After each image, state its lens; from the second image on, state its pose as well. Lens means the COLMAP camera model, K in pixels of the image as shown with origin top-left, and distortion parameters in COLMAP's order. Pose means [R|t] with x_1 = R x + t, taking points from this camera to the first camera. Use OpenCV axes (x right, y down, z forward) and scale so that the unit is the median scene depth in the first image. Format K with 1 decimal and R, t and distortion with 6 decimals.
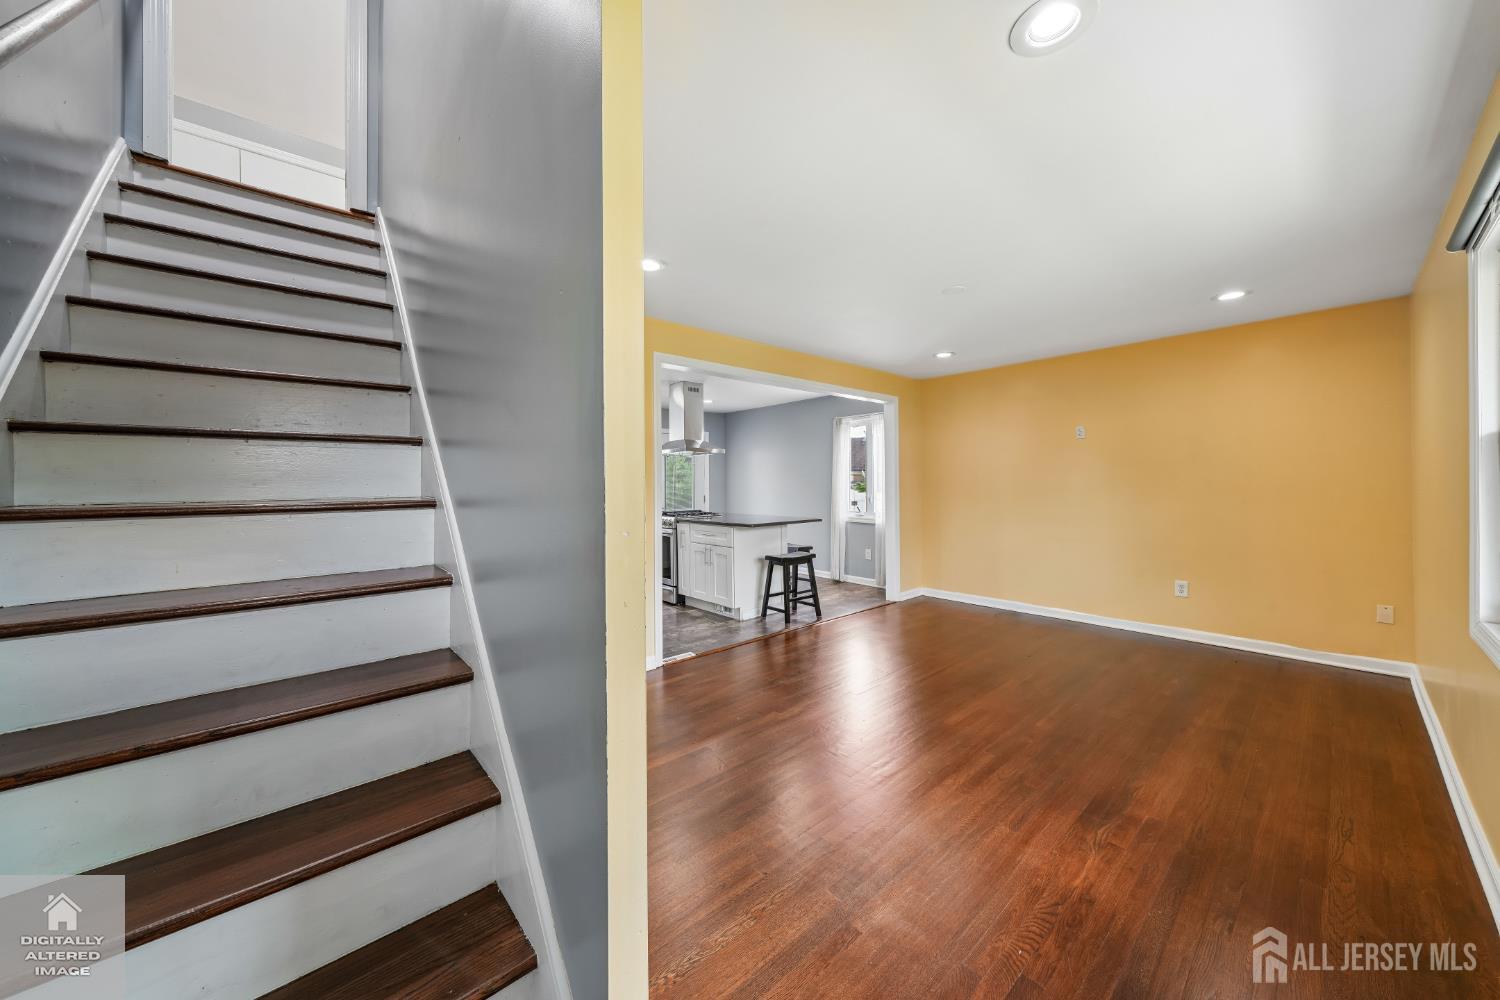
lens RADIAL K [[520.4, 0, 753.2], [0, 520.4, 483.8], [0, 0, 1]] dist [-0.000195, 0.000025]
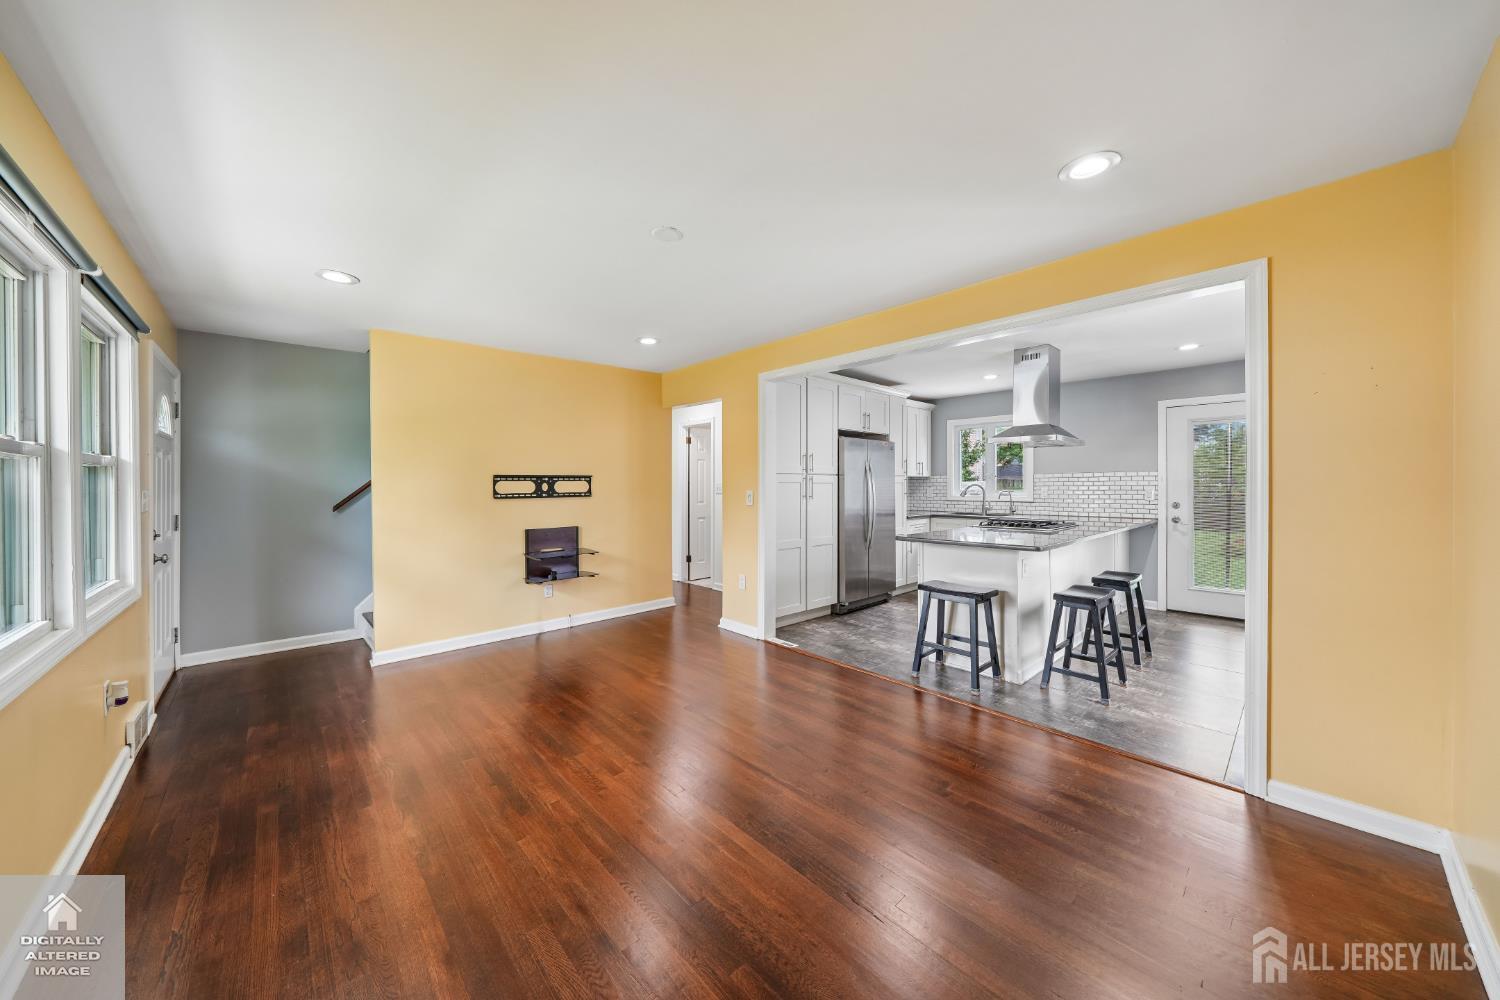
lens RADIAL K [[520.4, 0, 753.2], [0, 520.4, 483.8], [0, 0, 1]] dist [-0.000195, 0.000025]
pose [[0.026848, 0.007533, -0.999611, 0.754809], [0.002658, 0.999968, 0.007607, -0.009424], [0.999636, -0.002861, 0.026827, 0.718527]]
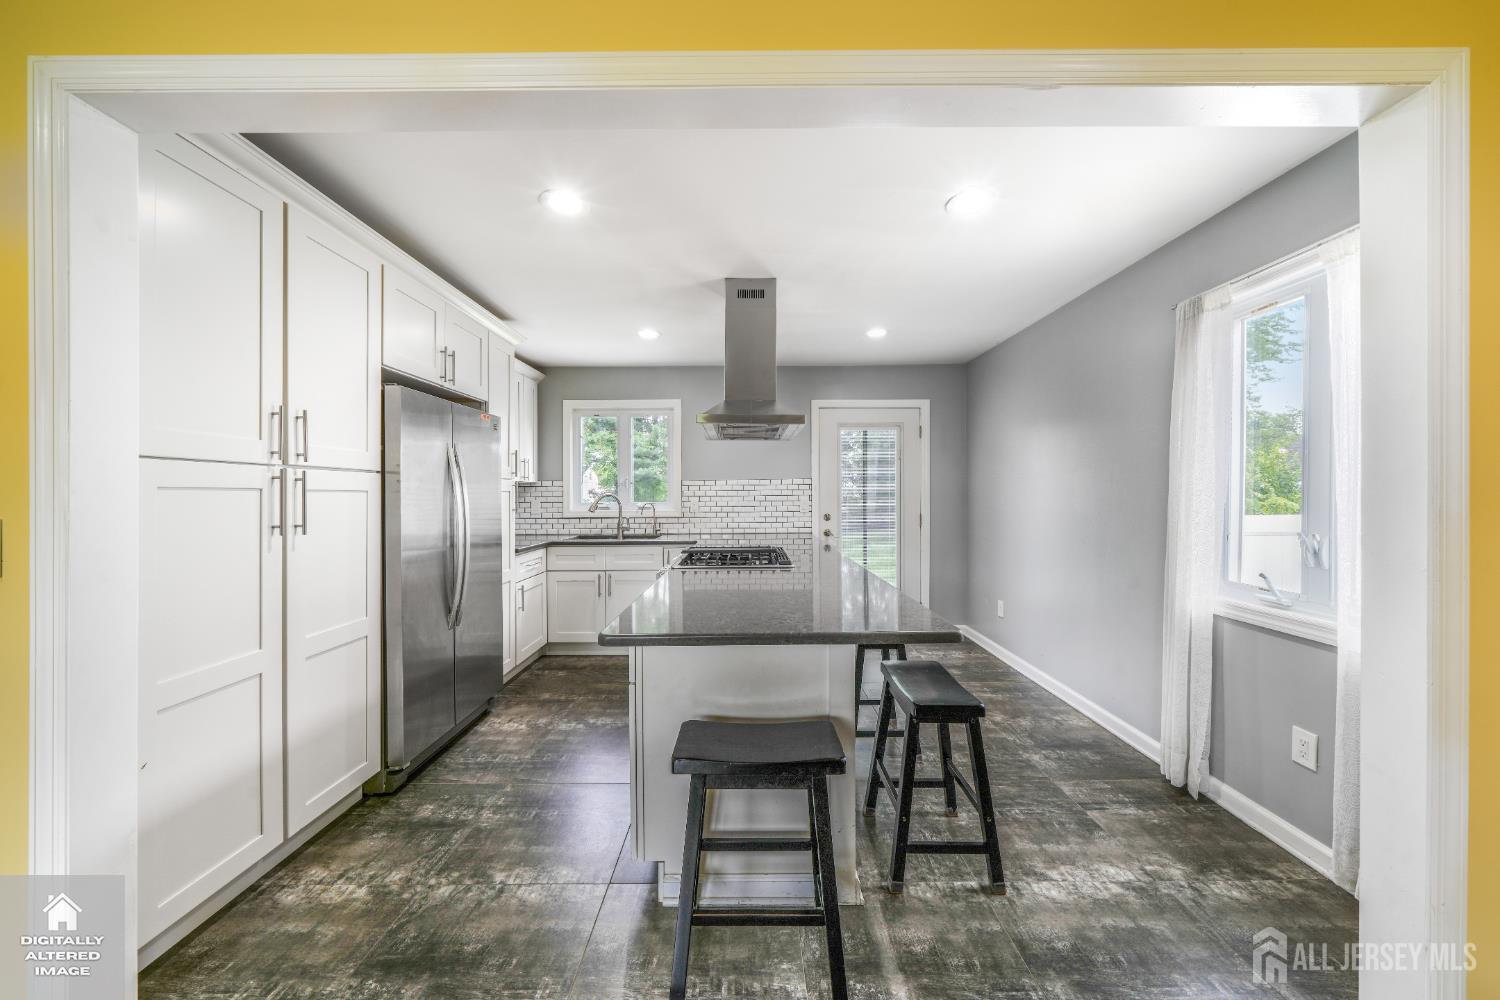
lens RADIAL K [[523.3, 0, 748.9], [0, 523.3, 494.1], [0, 0, 1]] dist [-0.000563, 0.000090]
pose [[0.749492, 0.006959, -0.661977, 0.244068], [-0.002928, 0.999970, 0.007197, -0.004206], [0.662007, -0.003456, 0.749490, 0.788799]]
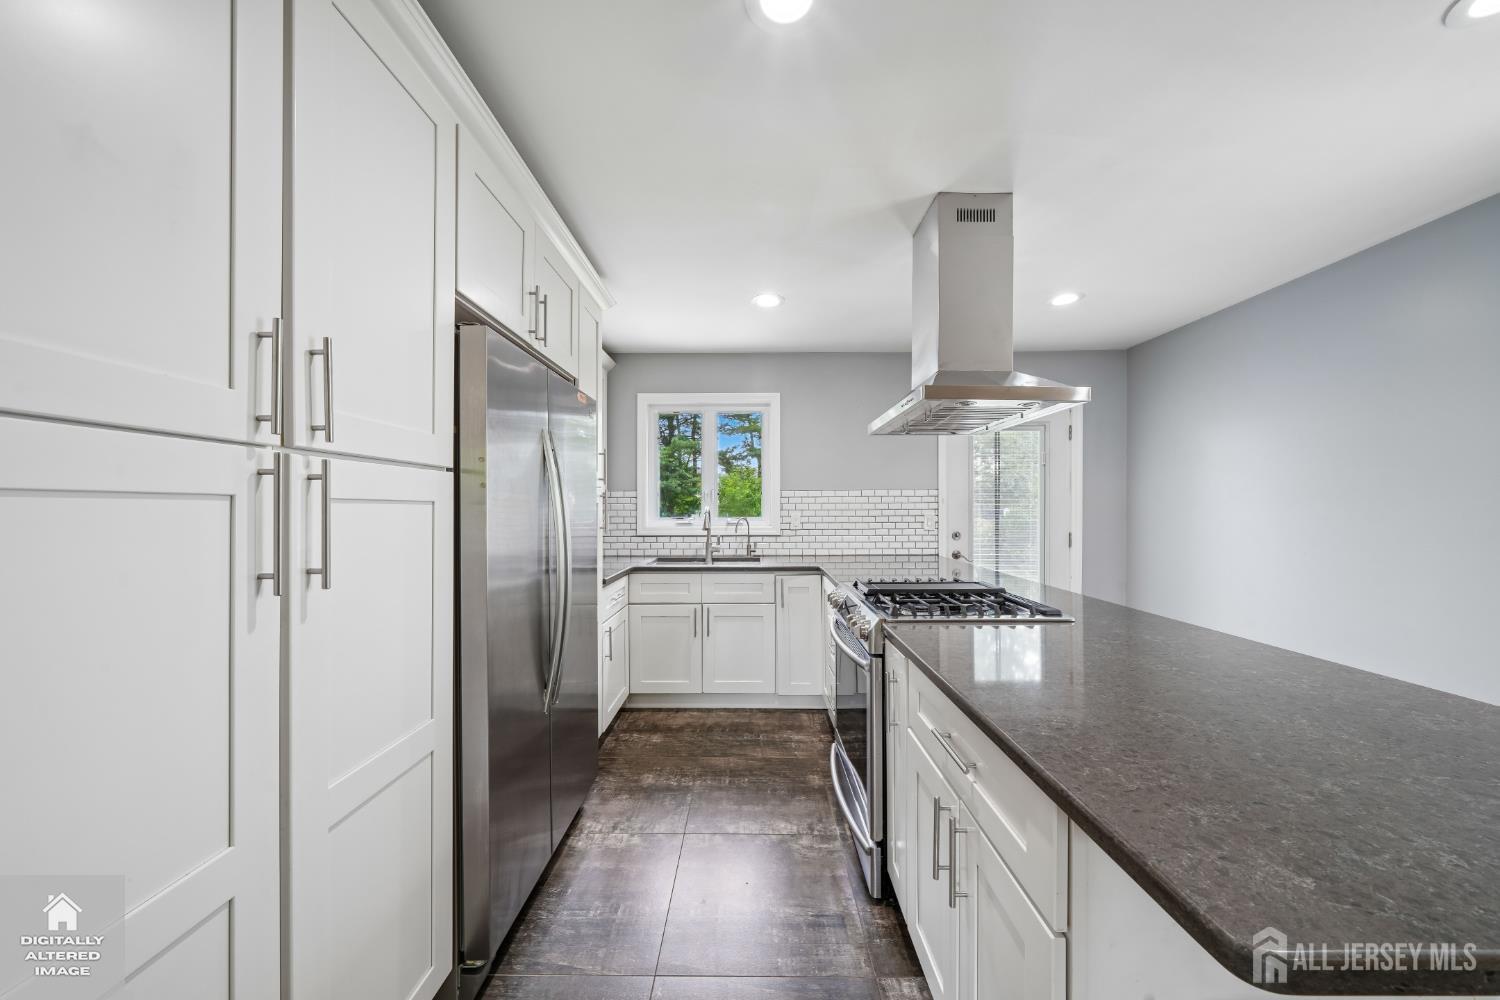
lens RADIAL K [[506.2, 0, 749.5], [0, 506.2, 507.3], [0, 0, 1]] dist [-0.001306, 0.000410]
pose [[0.743792, 0.008831, -0.668352, -0.009098], [-0.004825, 0.999958, 0.007843, -0.002637], [0.668393, -0.002608, 0.743803, 0.825504]]
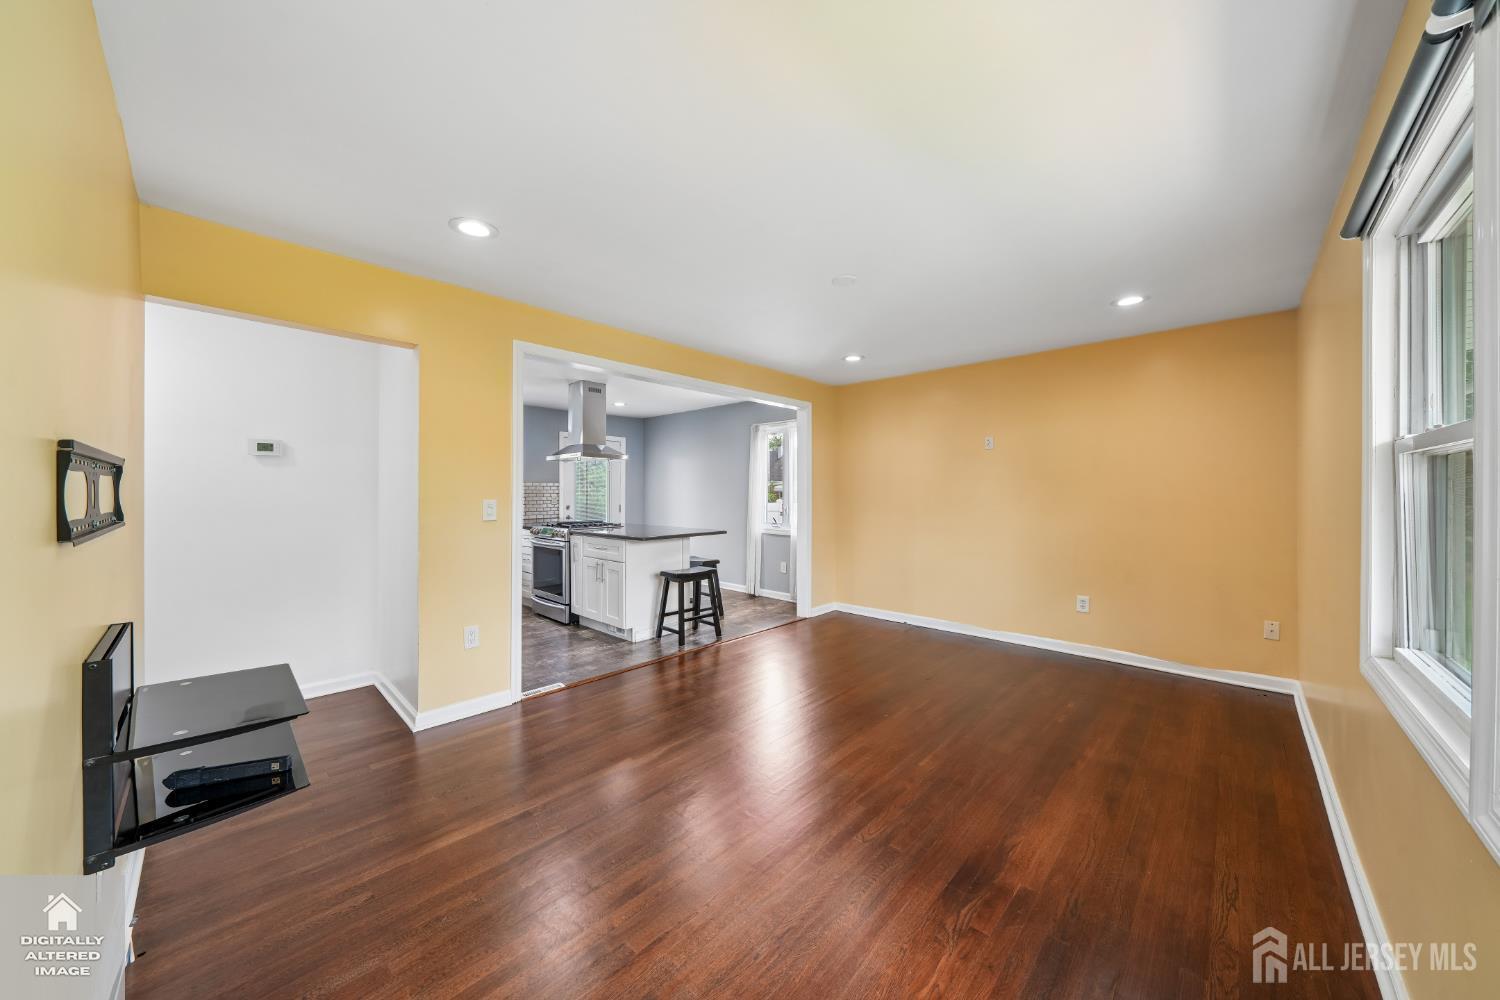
lens RADIAL K [[515.4, 0, 749.1], [0, 515.4, 494.7], [0, 0, 1]] dist [-0.001798, 0.000059]
pose [[0.995915, 0.008136, 0.089932, 0.095691], [-0.008417, 0.999961, 0.002747, -0.000696], [-0.089906, -0.003492, 0.995944, 0.082130]]
